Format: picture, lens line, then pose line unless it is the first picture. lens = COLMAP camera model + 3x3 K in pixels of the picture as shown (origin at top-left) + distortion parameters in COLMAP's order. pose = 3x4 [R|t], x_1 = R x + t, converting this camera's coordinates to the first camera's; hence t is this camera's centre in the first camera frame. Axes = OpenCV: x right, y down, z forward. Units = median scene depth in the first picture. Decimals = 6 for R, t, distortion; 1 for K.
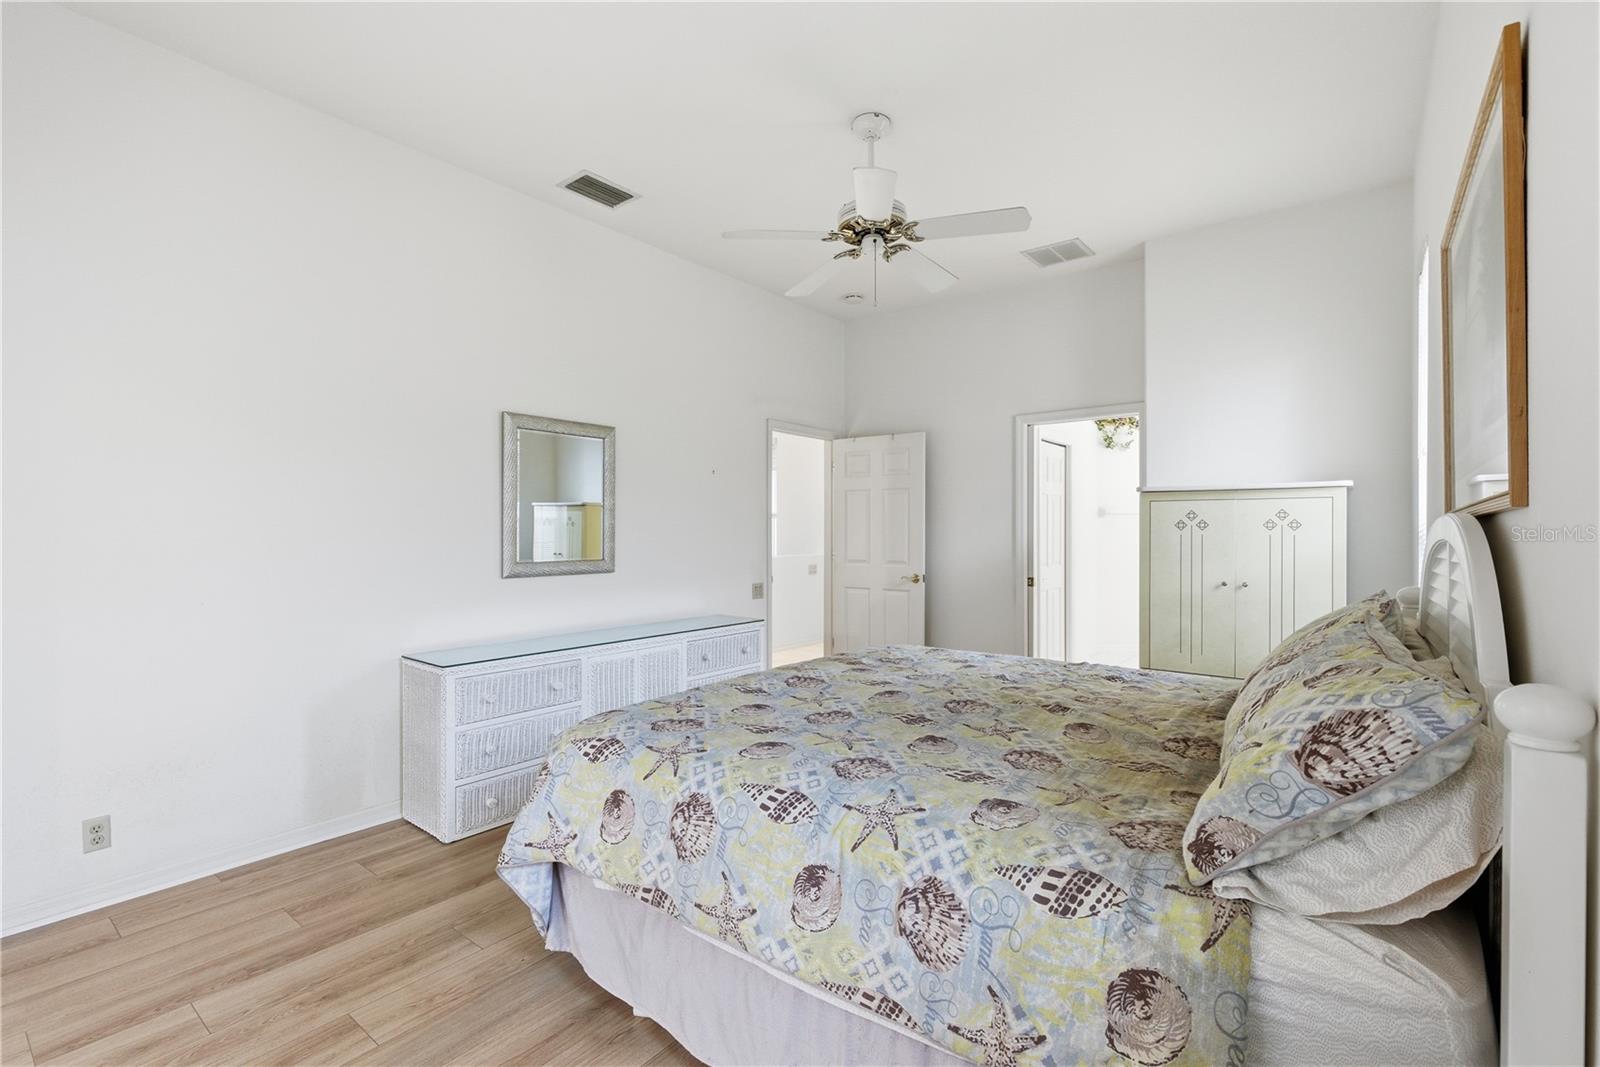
lens RADIAL K [[732.2, 0, 813.2], [0, 732.2, 528.3], [0, 0, 1]] dist [-0.005995, 0.001970]
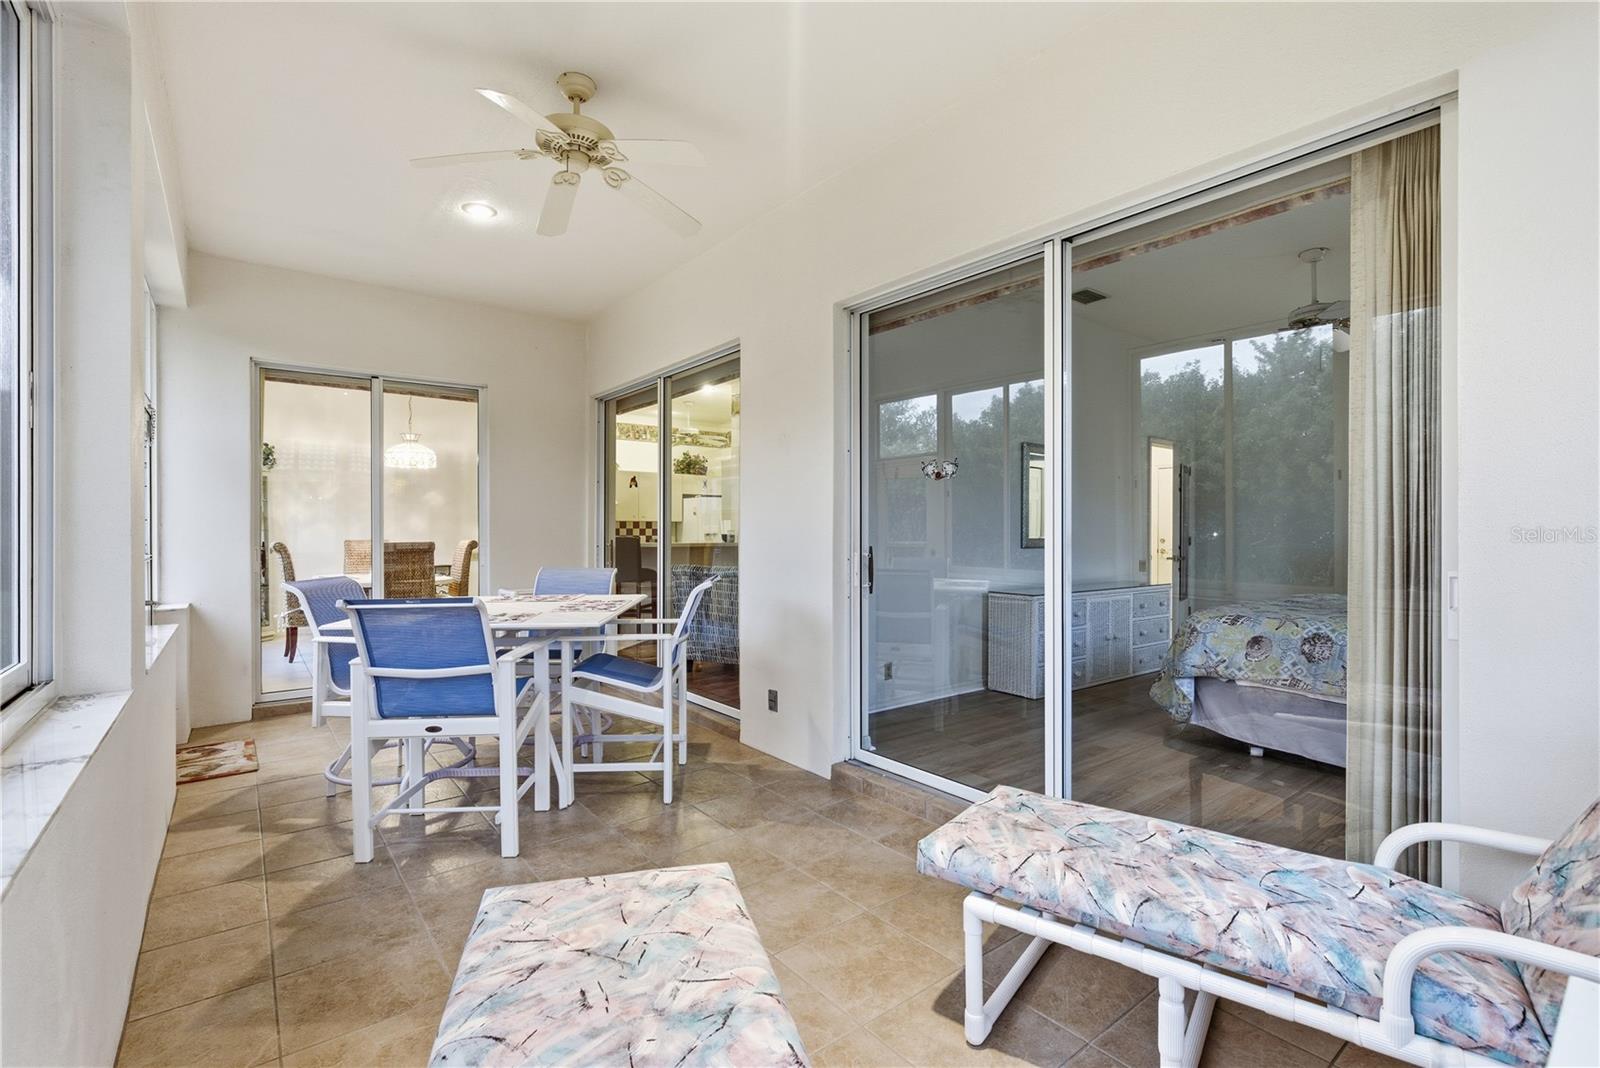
lens RADIAL K [[732.2, 0, 806.2], [0, 732.2, 532.7], [0, 0, 1]] dist [-0.005995, 0.001970]
pose [[0.969996, 0.000182, -0.243120, -0.962195], [0.000972, 0.999989, 0.004628, 0.053358], [0.243118, -0.004725, 0.969985, -1.257754]]
